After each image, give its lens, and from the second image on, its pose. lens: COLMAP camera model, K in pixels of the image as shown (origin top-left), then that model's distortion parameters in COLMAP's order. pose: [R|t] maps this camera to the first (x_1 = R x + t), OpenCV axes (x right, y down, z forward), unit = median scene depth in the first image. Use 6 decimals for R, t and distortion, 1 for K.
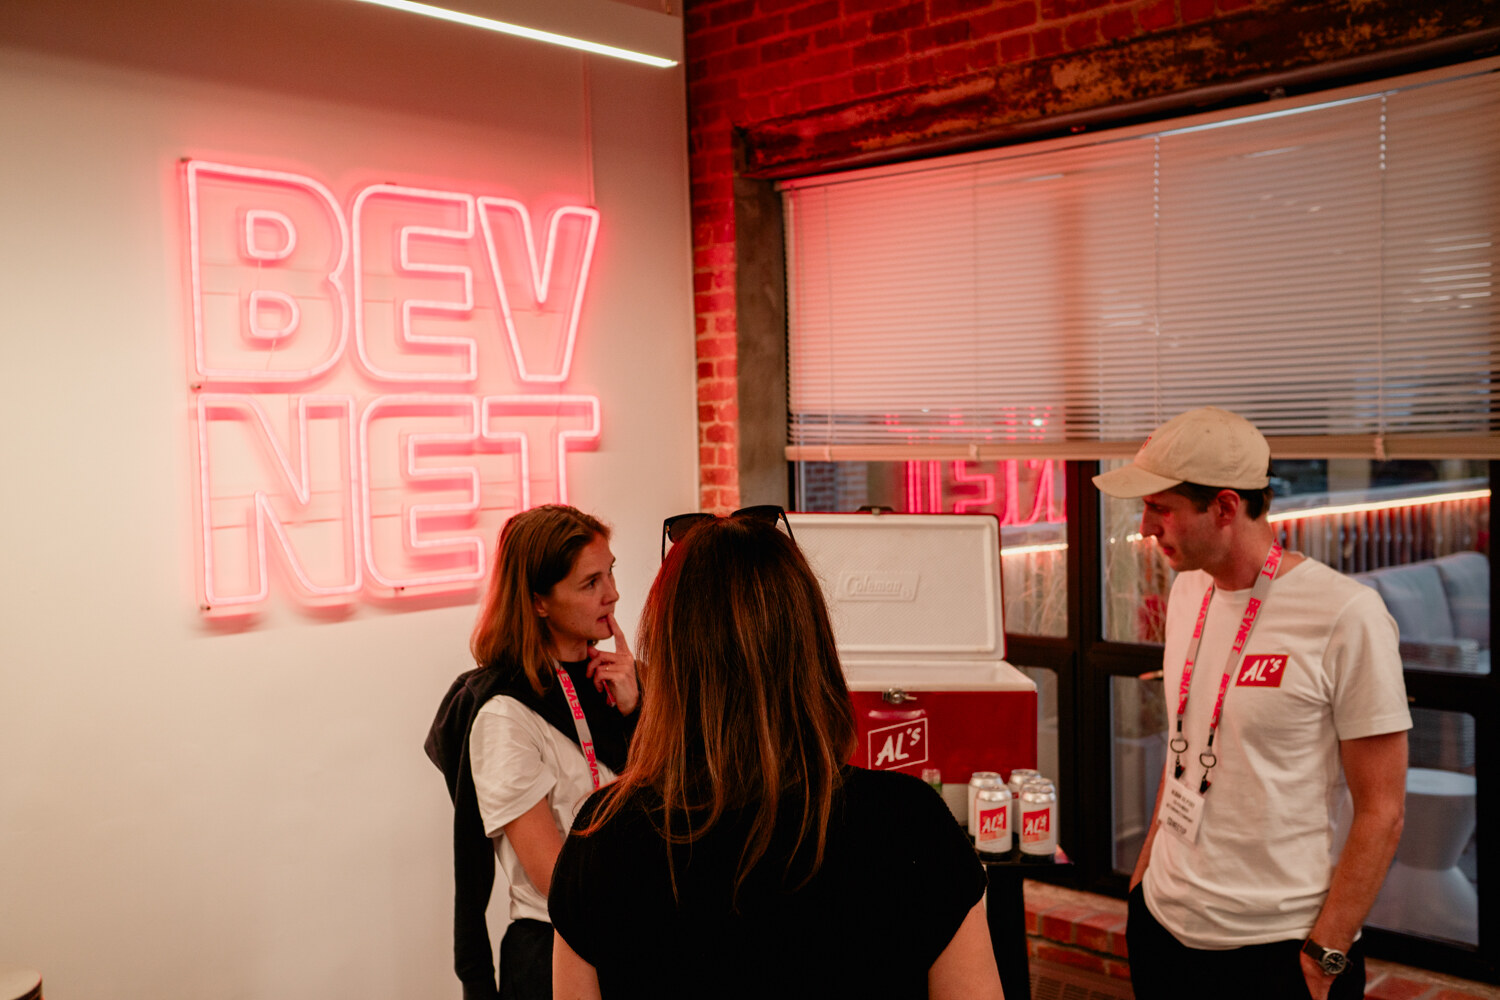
lens RADIAL K [[1484.8, 0, 754.5], [0, 1484.8, 501.7], [0, 0, 1]] dist [0.031791, 0.000000]
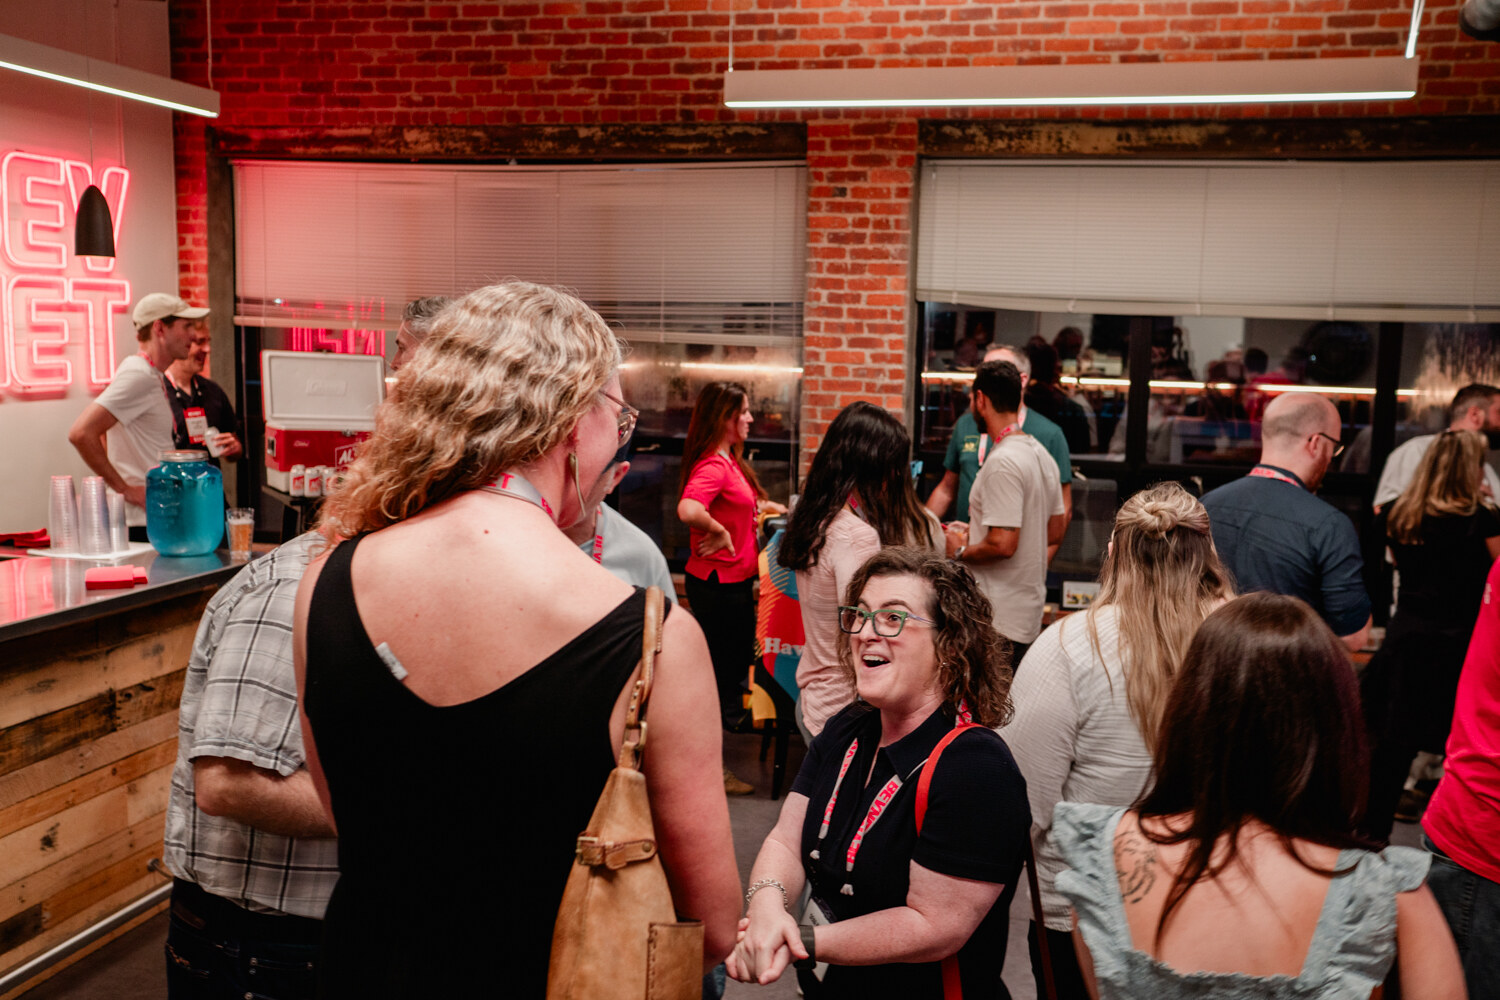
lens RADIAL K [[1484.8, 0, 751.4], [0, 1484.8, 497.8], [0, 0, 1]] dist [0.031791, 0.000000]
pose [[0.872637, -0.009688, 0.488273, -0.343603], [-0.026249, 0.997428, 0.066701, 0.046804], [-0.487663, -0.071022, 0.870138, -0.913057]]
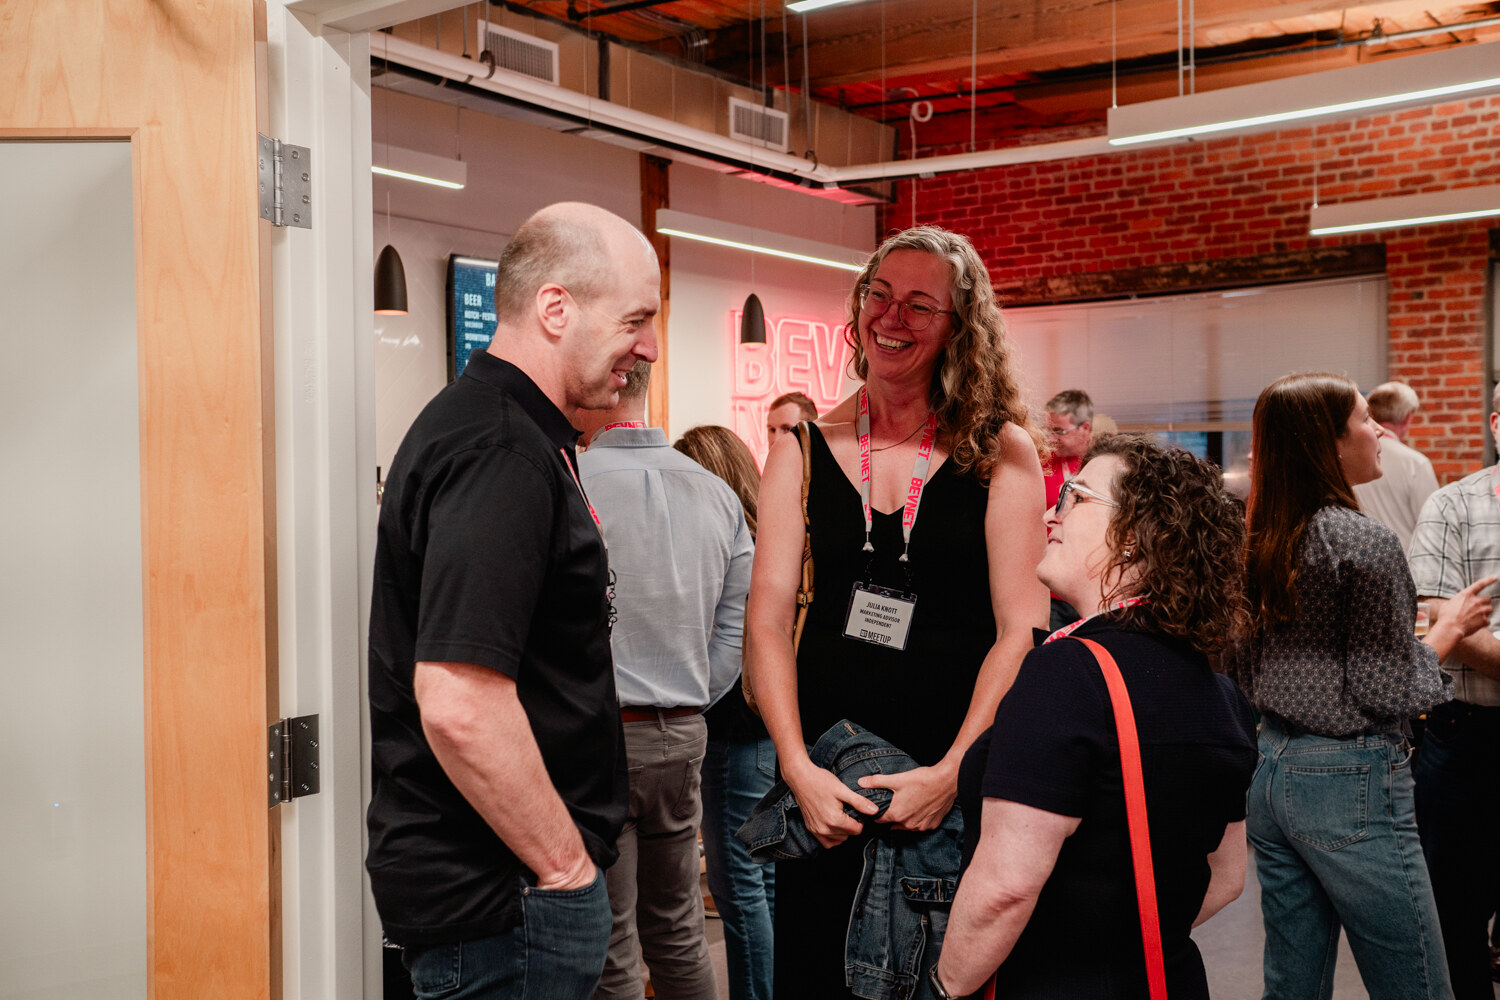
lens RADIAL K [[1484.8, 0, 740.1], [0, 1484.8, 509.9], [0, 0, 1]] dist [0.031791, 0.000000]
pose [[0.993630, 0.010701, 0.112184, -0.574178], [-0.007979, 0.999663, -0.024685, 0.161571], [-0.112410, 0.023633, 0.993381, -1.388575]]
